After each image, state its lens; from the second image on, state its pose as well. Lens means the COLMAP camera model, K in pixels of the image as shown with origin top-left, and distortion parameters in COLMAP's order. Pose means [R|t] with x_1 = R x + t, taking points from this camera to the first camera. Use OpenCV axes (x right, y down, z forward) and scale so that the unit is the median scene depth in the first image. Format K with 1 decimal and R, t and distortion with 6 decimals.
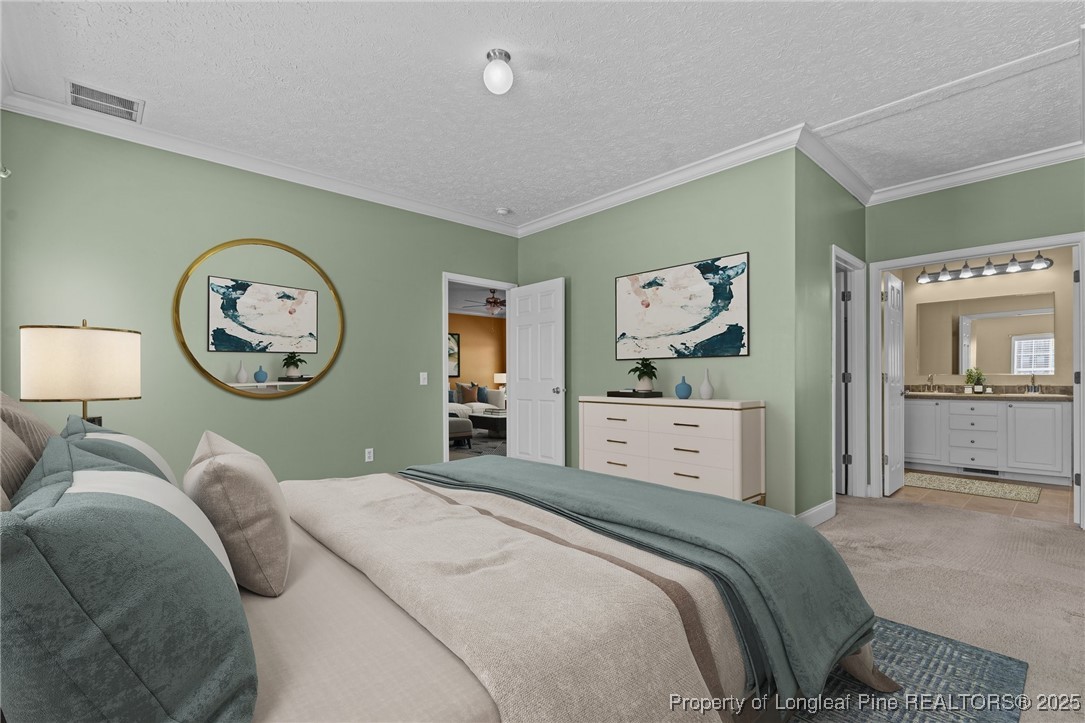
lens RADIAL K [[476.6, 0, 543.5], [0, 476.6, 371.1], [0, 0, 1]] dist [-0.011071, 0.000235]
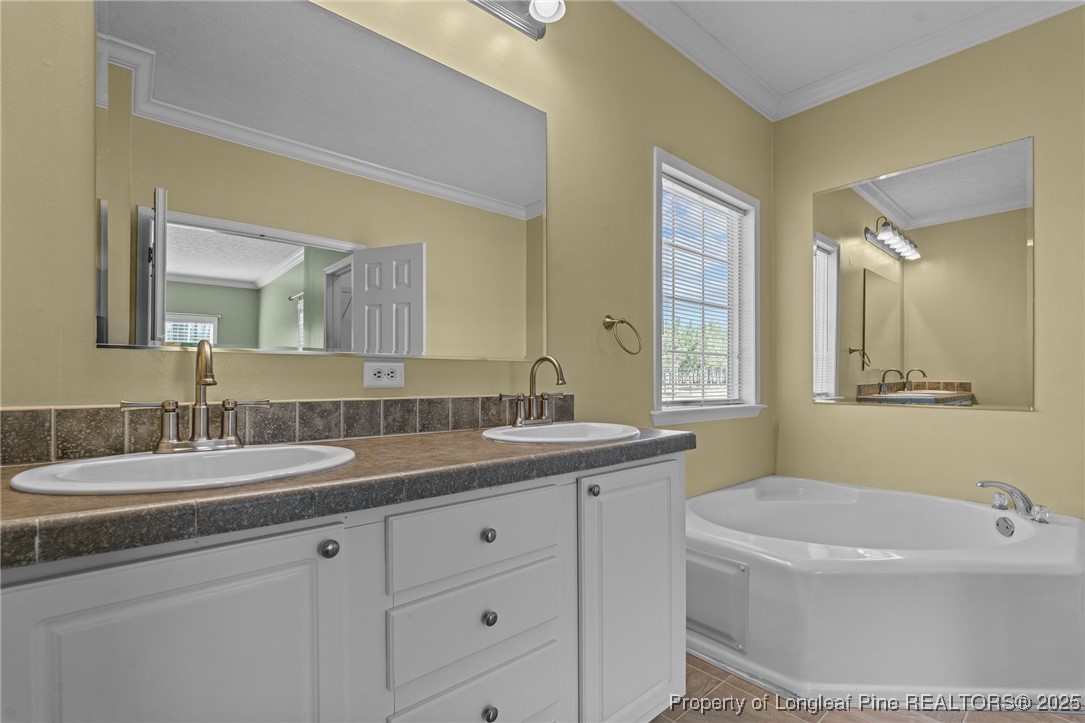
lens RADIAL K [[476.6, 0, 542.2], [0, 476.6, 370.0], [0, 0, 1]] dist [-0.011071, 0.000235]
pose [[0.027109, 0.011456, 0.999567, 0.721510], [-0.007651, 0.999907, -0.011252, 0.016990], [-0.999603, -0.007342, 0.027194, 0.974262]]
